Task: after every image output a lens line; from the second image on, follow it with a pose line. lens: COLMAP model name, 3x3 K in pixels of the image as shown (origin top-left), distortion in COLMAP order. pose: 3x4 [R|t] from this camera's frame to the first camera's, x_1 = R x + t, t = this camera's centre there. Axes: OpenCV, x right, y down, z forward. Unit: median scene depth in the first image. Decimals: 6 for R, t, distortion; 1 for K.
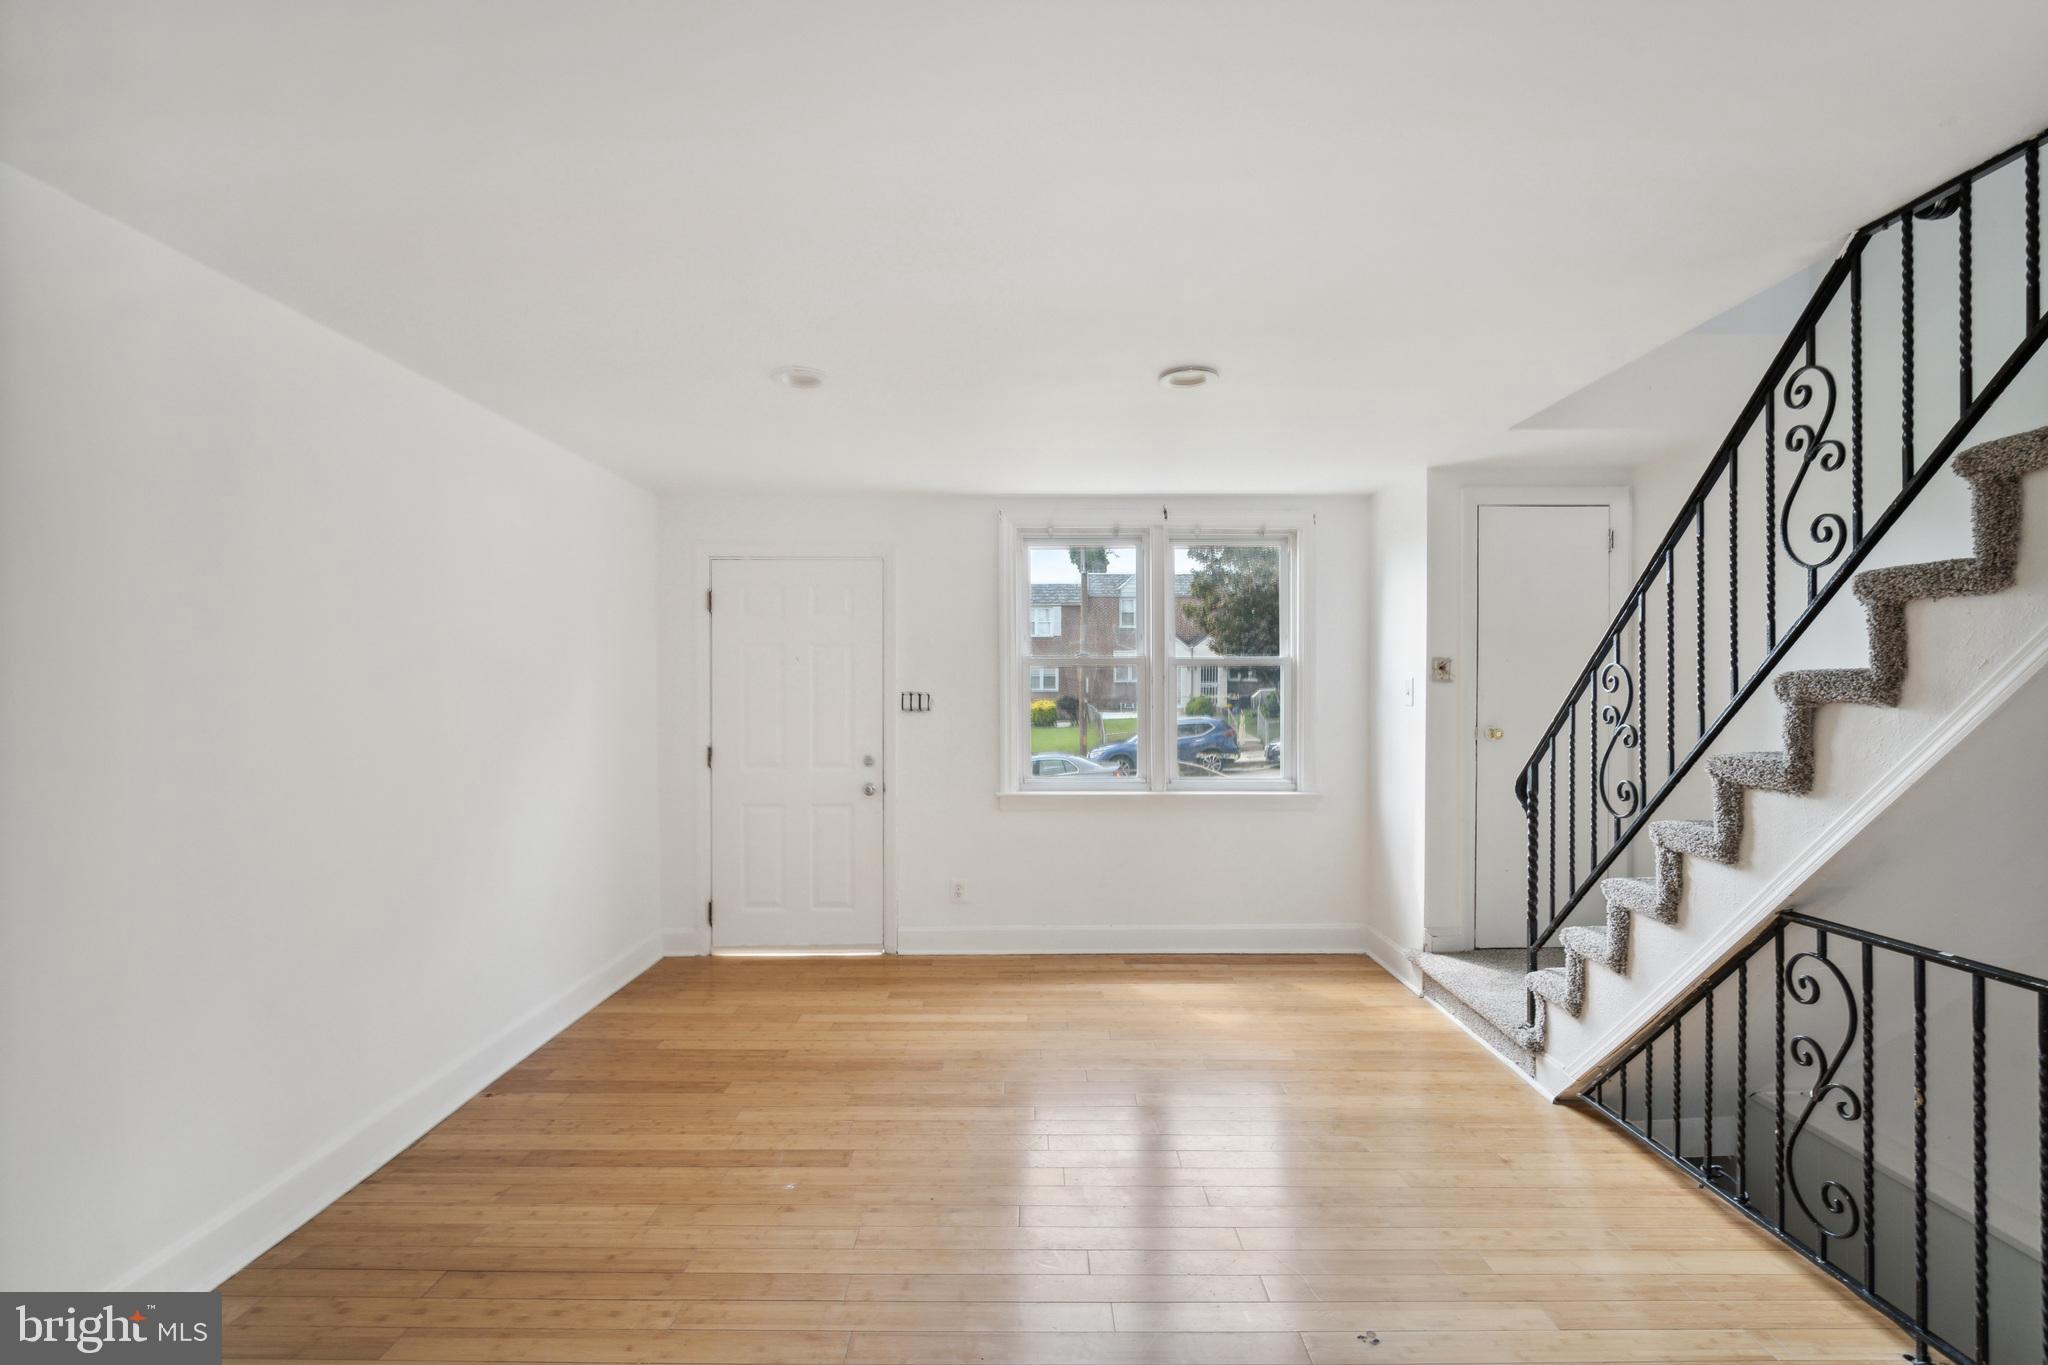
lens RADIAL K [[934.2, 0, 1023.2], [0, 934.2, 690.8], [0, 0, 1]] dist [-0.026440, 0.006149]
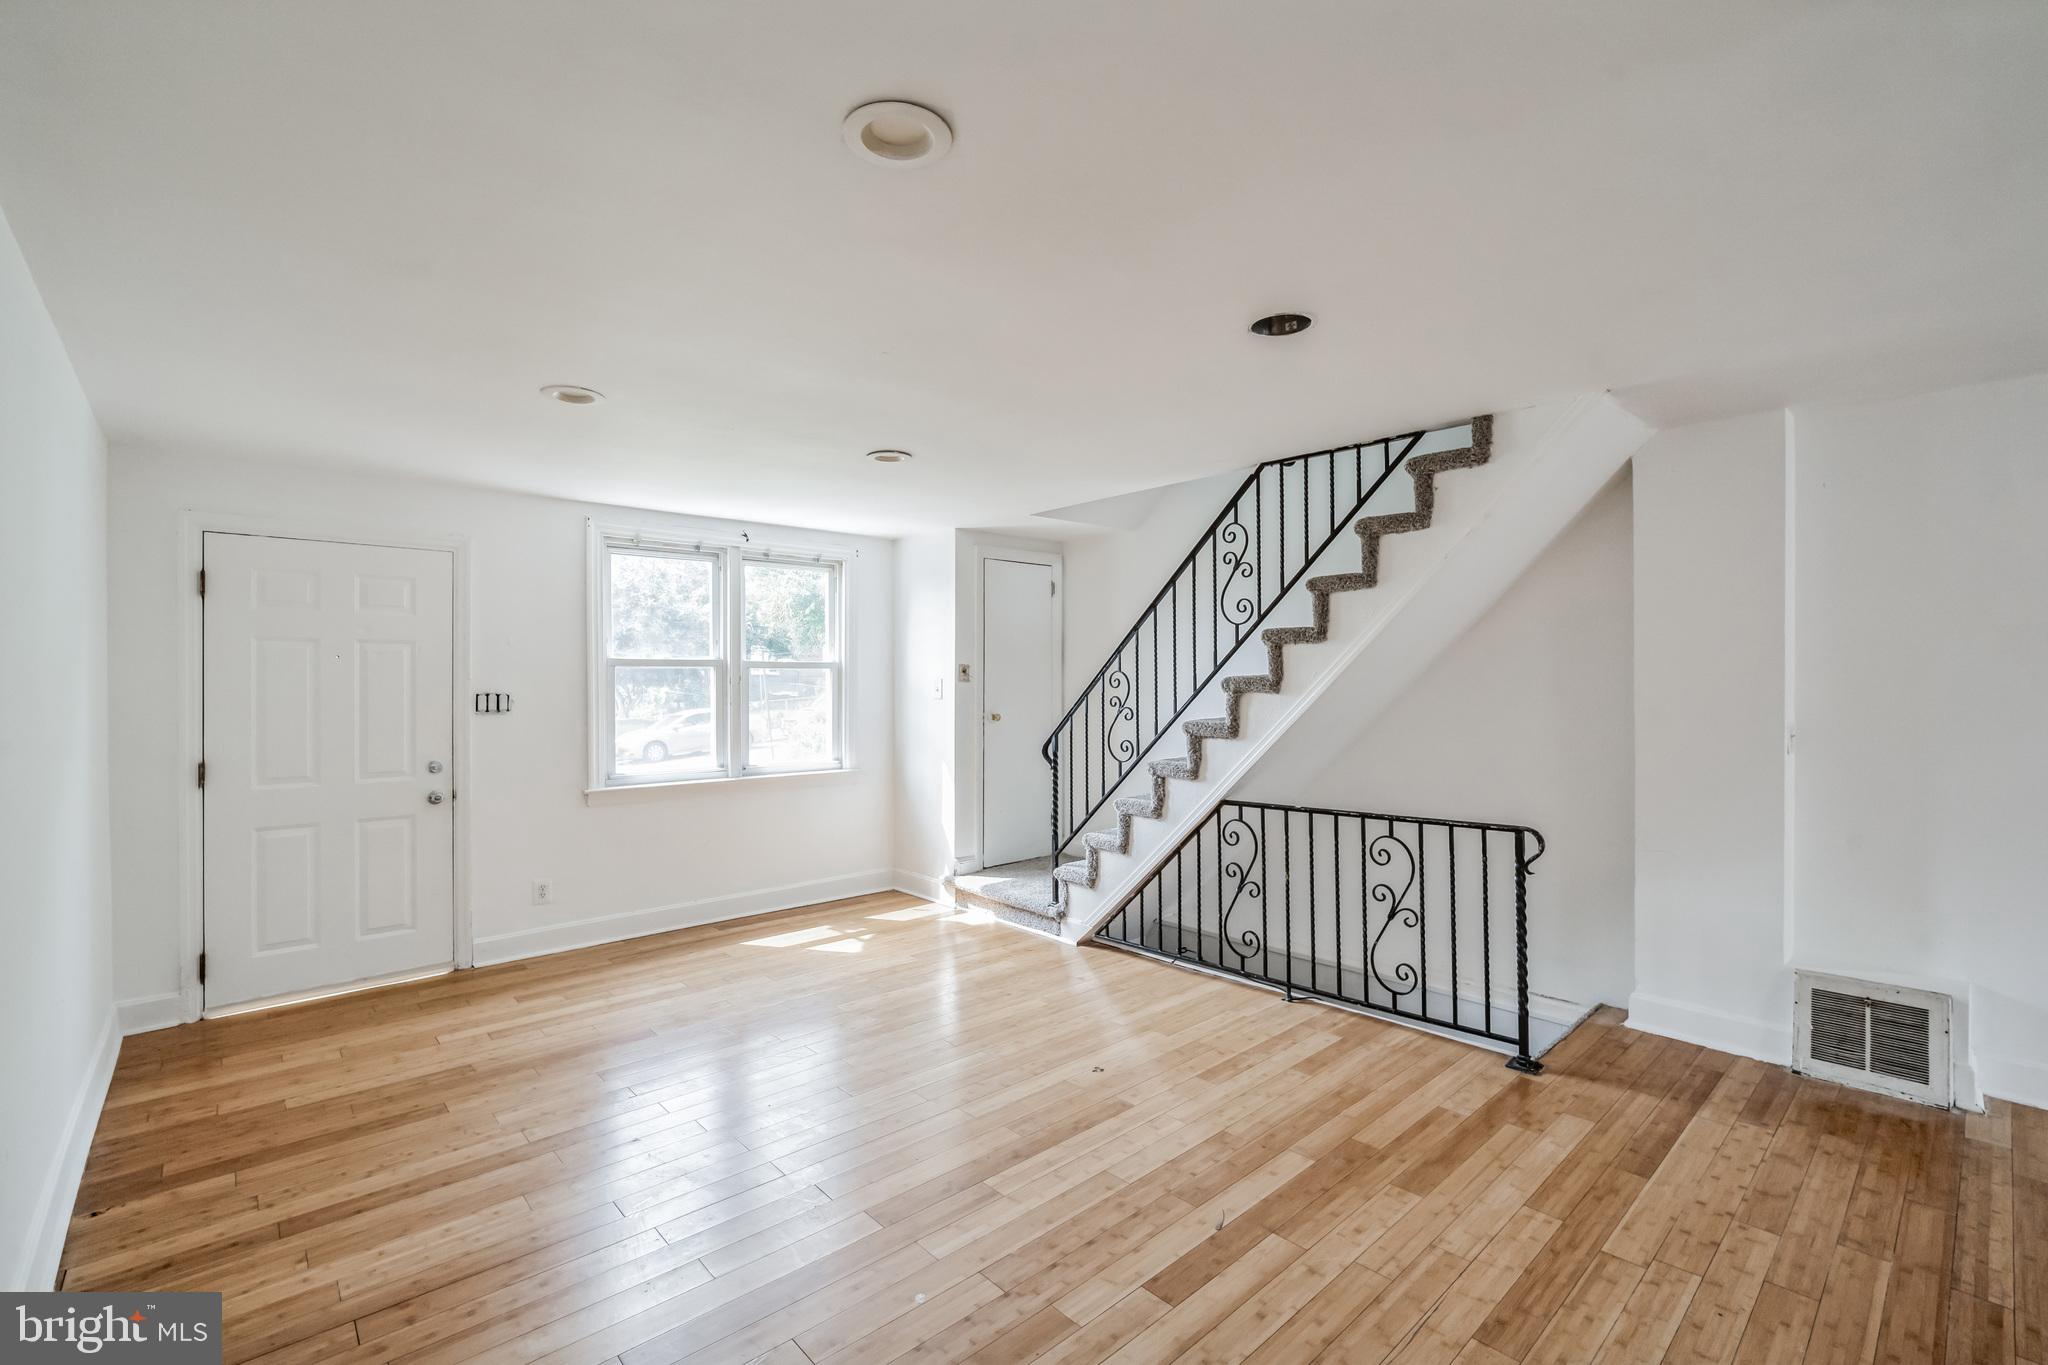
lens RADIAL K [[890.2, 0, 1024.0], [0, 890.2, 682.5], [0, 0, 1]] dist [-0.015209, 0.000190]
pose [[0.743599, -0.002620, 0.668621, -0.538558], [0.007120, 0.999967, -0.003999, -0.002750], [-0.668588, 0.007734, 0.743593, -0.086256]]
